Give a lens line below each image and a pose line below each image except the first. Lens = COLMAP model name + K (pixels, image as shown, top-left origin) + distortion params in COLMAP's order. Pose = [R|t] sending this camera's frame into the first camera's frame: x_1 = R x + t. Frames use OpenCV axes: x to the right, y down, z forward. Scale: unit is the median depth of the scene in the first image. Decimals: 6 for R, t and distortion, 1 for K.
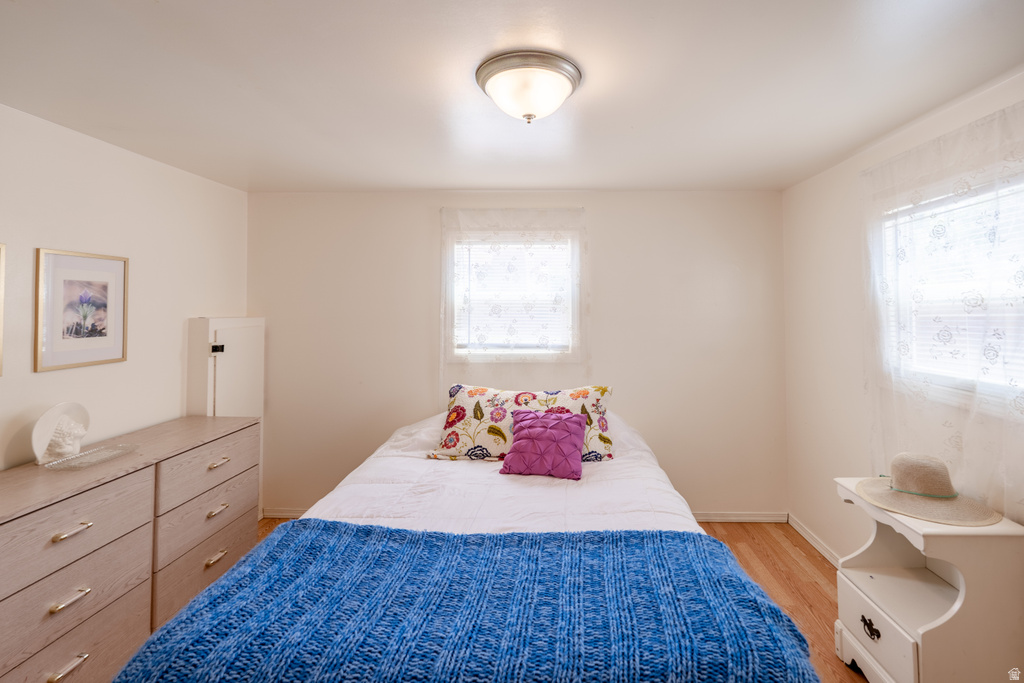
lens RADIAL K [[463.2, 0, 544.5], [0, 463.2, 302.9], [0, 0, 1]] dist [-0.000715, -0.000412]
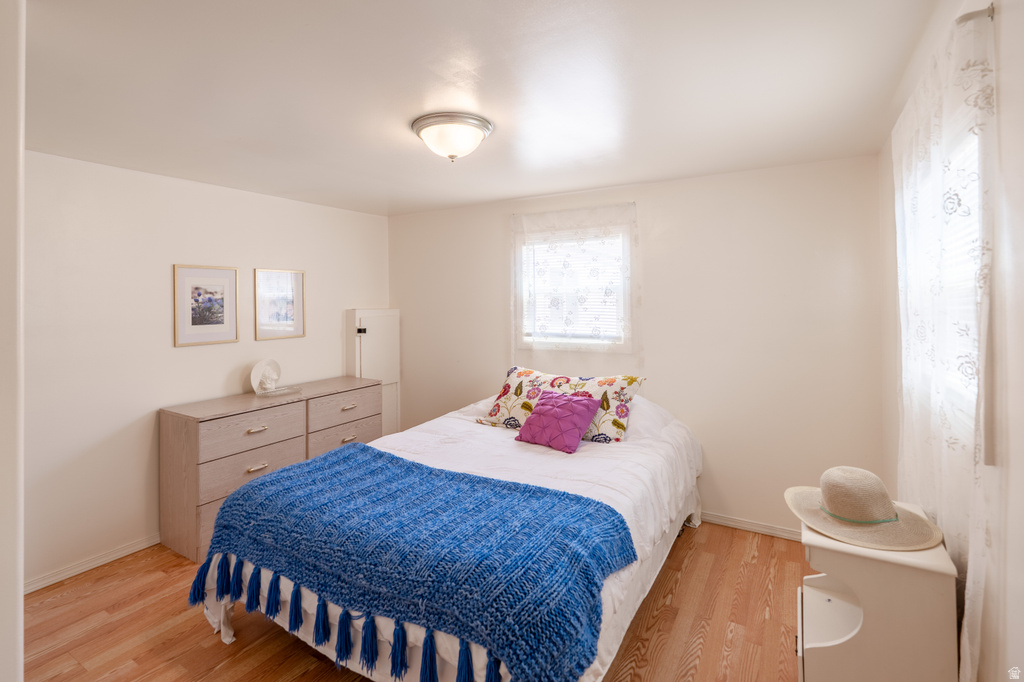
lens RADIAL K [[480.5, 0, 509.8], [0, 480.5, 309.2], [0, 0, 1]] dist [-0.002111, -0.000088]
pose [[0.870205, 0.001711, -0.492686, 0.439825], [0.013733, 0.999521, 0.027727, -0.003175], [0.492498, -0.030894, 0.869765, -0.066646]]
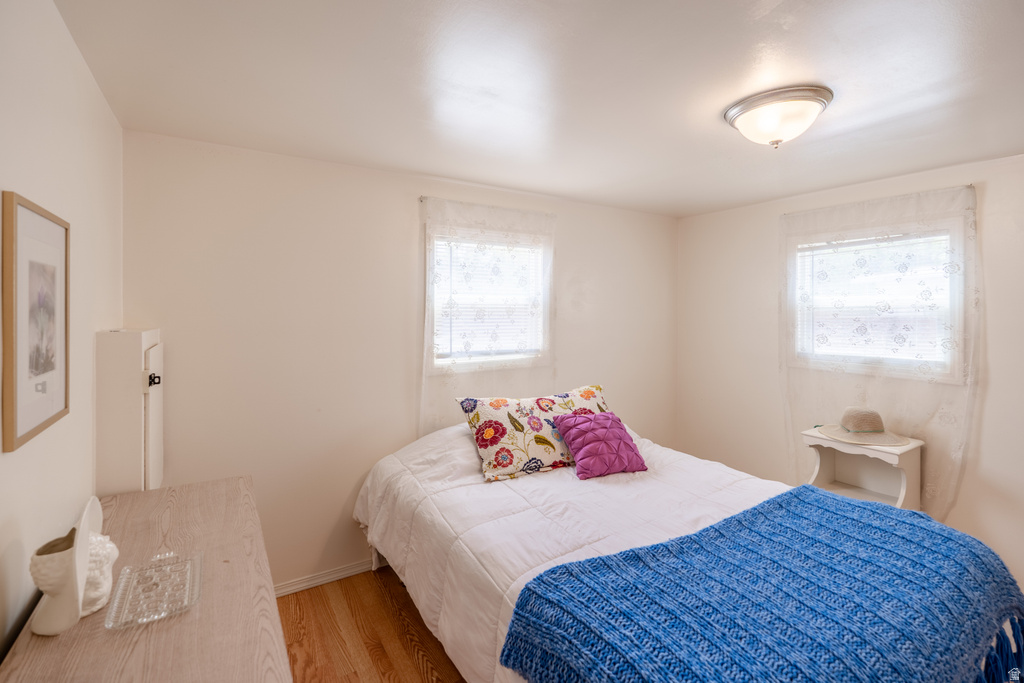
lens RADIAL K [[464.8, 0, 511.4], [0, 464.8, 314.6], [0, 0, 1]] dist [0.018227, -0.000053]
pose [[0.835221, -0.005360, 0.549888, -0.670807], [-0.004918, 0.999840, 0.017216, -0.001485], [-0.549892, -0.017084, 0.835061, 0.223774]]
